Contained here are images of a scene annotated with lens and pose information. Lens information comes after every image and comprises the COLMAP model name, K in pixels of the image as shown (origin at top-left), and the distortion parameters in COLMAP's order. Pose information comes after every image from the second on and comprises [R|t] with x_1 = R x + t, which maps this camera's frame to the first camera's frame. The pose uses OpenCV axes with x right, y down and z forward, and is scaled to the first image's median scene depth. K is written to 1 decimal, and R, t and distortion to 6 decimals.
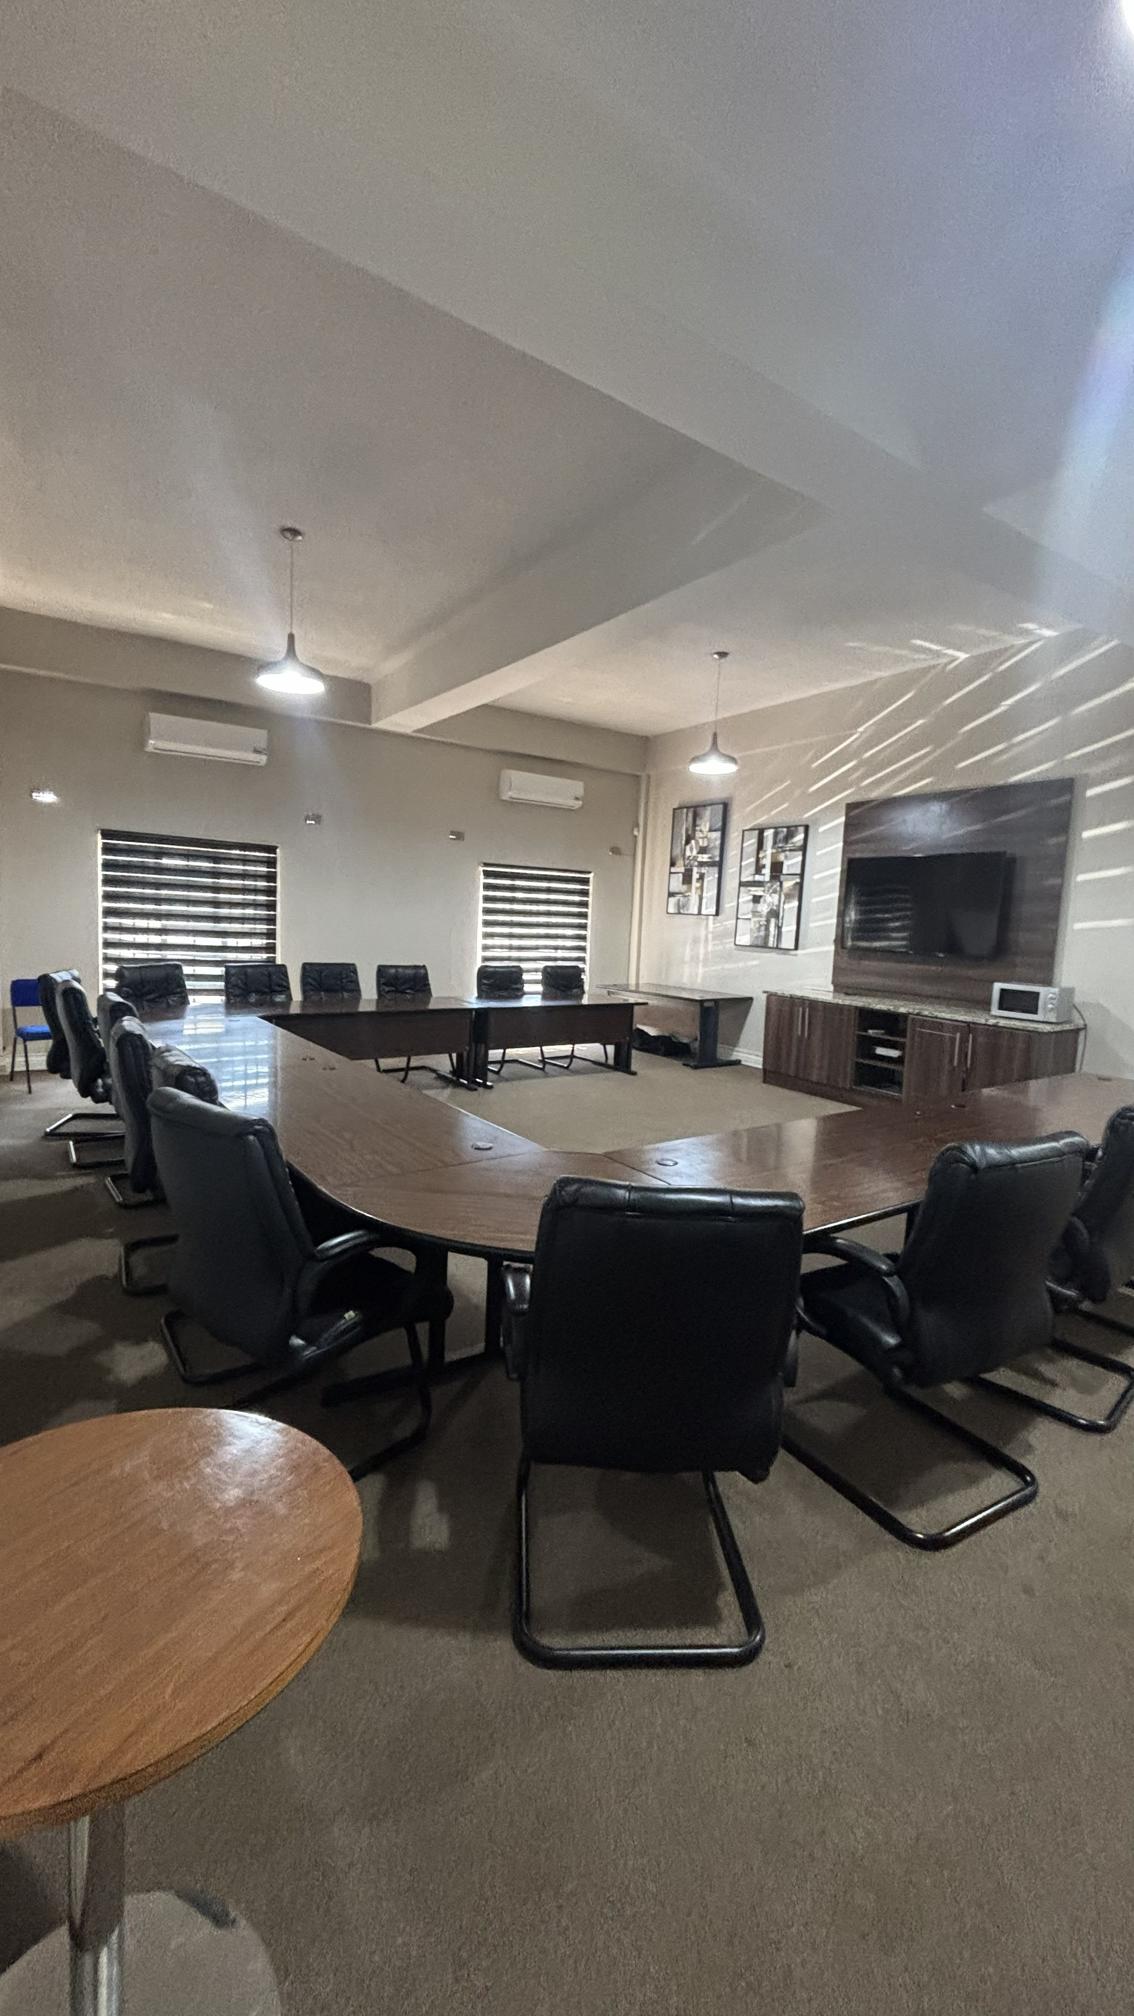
lens RADIAL K [[789.0, 0, 562.8], [0, 789.0, 1005.4], [0, 0, 1]] dist [0.010057, -0.000347]
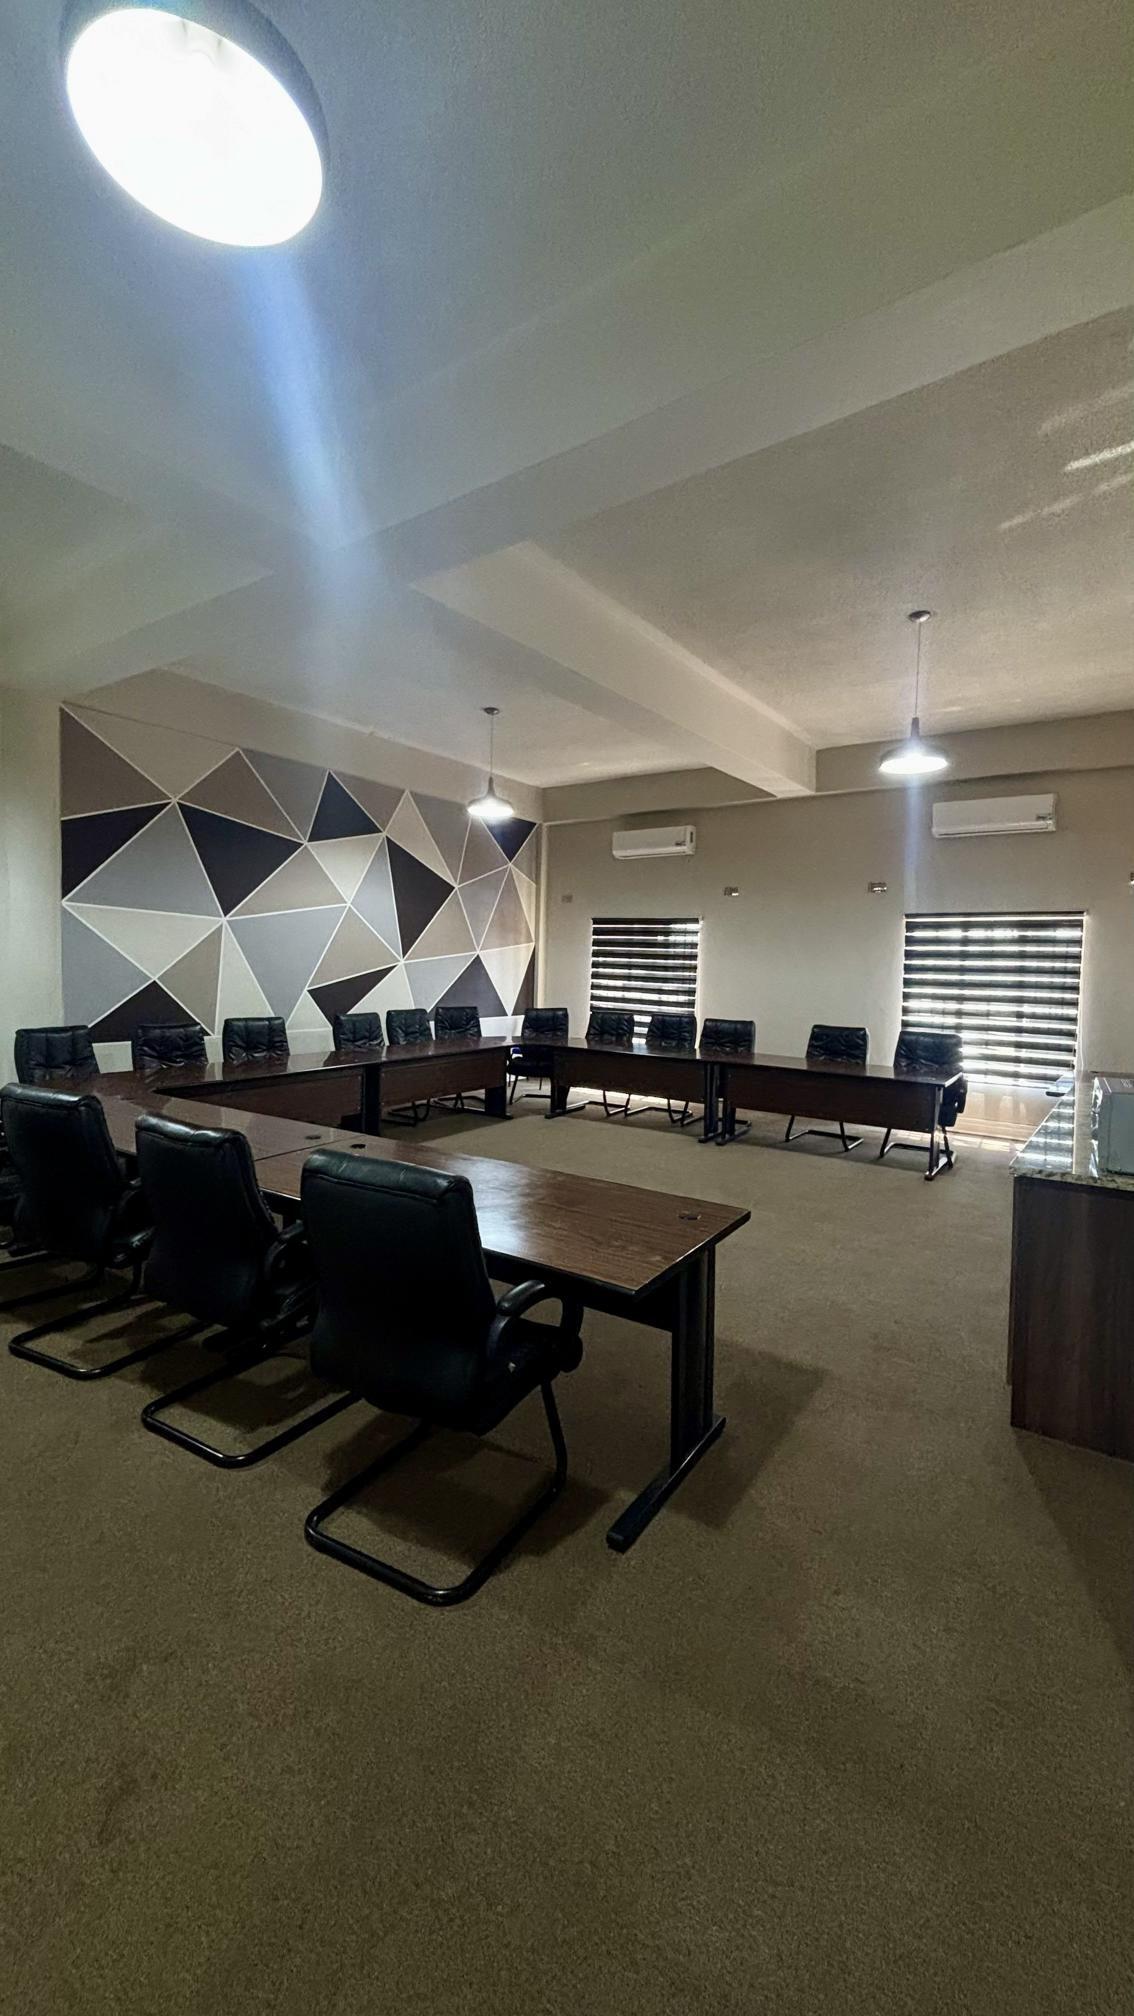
lens RADIAL K [[789.0, 0, 569.1], [0, 789.0, 1002.2], [0, 0, 1]] dist [0.010057, -0.000347]
pose [[0.379727, 0.012899, -0.925009, 0.667429], [-0.108891, 0.993575, -0.030846, -0.018634], [0.918667, 0.112439, 0.378692, 0.392326]]
